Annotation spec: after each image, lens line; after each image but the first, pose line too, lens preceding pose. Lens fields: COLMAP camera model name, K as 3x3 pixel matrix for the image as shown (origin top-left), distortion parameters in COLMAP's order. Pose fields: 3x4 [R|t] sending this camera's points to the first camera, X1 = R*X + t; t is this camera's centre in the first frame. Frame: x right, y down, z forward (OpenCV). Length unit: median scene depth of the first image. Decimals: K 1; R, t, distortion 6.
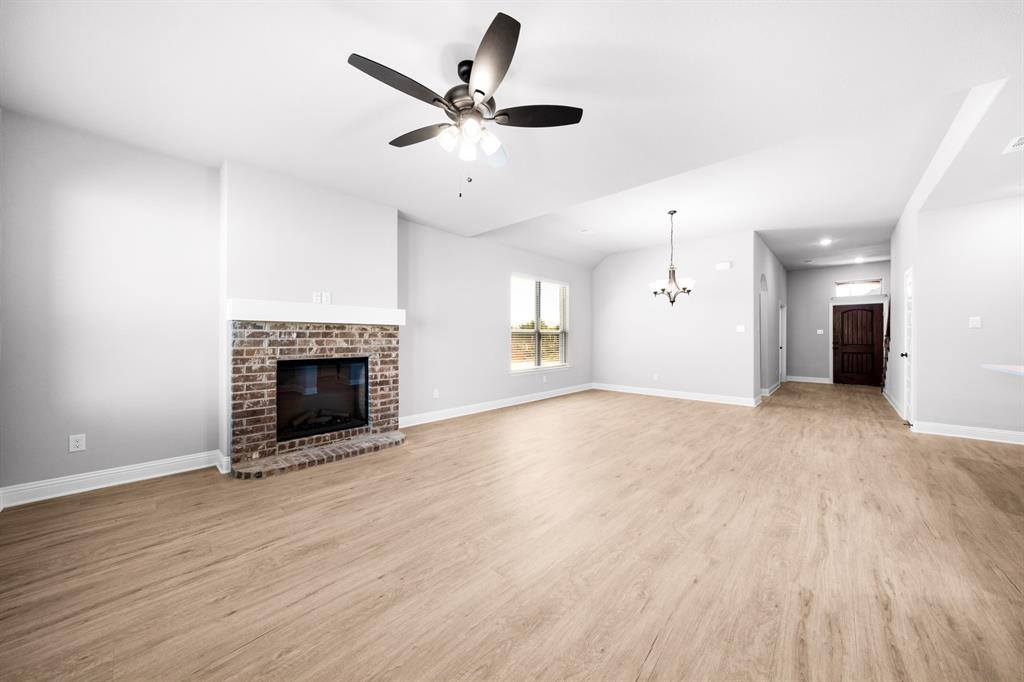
lens RADIAL K [[348.5, 0, 508.8], [0, 348.5, 340.4], [0, 0, 1]] dist [0.002958, 0.000772]
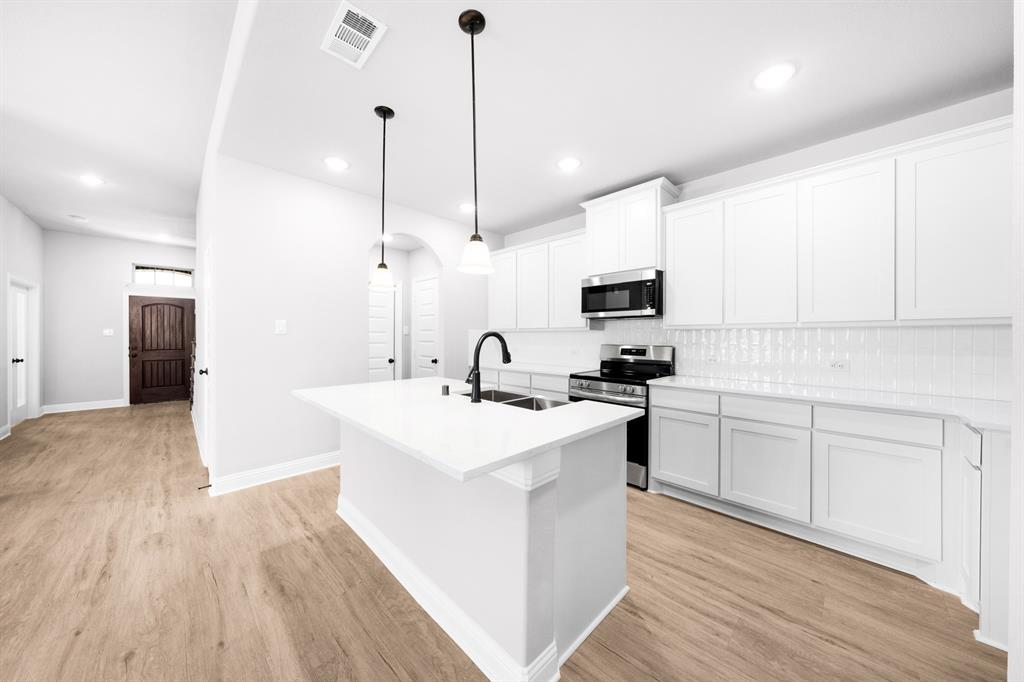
lens RADIAL K [[348.5, 0, 503.6], [0, 348.5, 339.2], [0, 0, 1]] dist [0.002958, 0.000772]
pose [[0.051539, -0.003539, 0.998665, 0.651289], [0.002025, 0.999992, 0.003439, -0.029079], [-0.998669, 0.001845, 0.051546, 0.520800]]
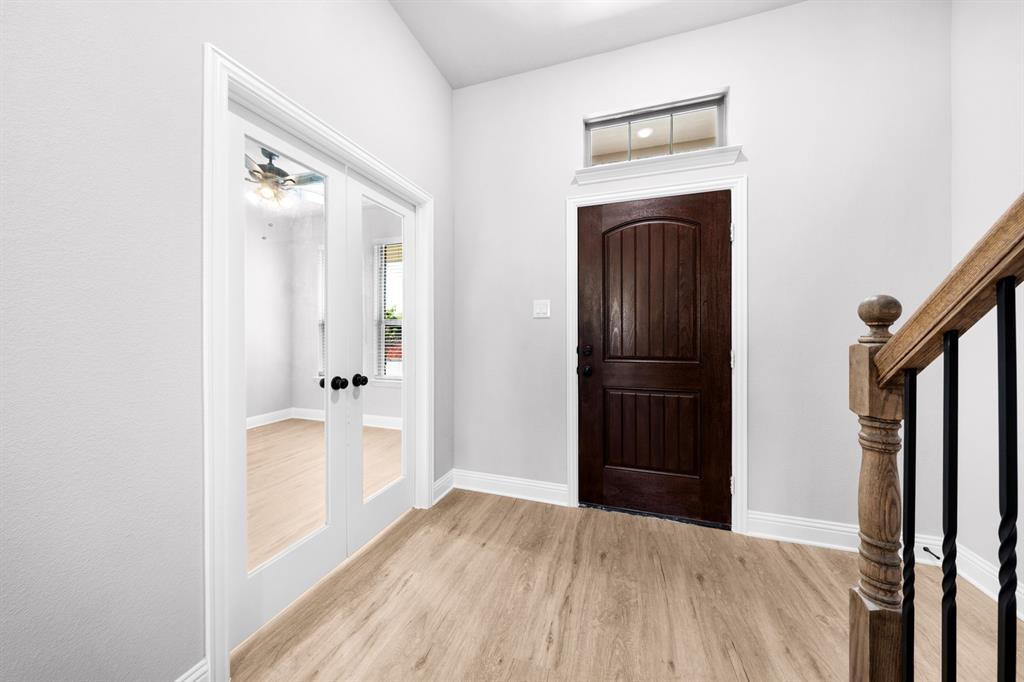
lens RADIAL K [[348.5, 0, 513.9], [0, 348.5, 331.5], [0, 0, 1]] dist [0.002958, 0.000772]
pose [[0.901530, -0.000180, 0.432717, 1.921224], [0.001507, 0.999995, -0.002723, -0.014860], [-0.432714, 0.003107, 0.901526, 1.955804]]
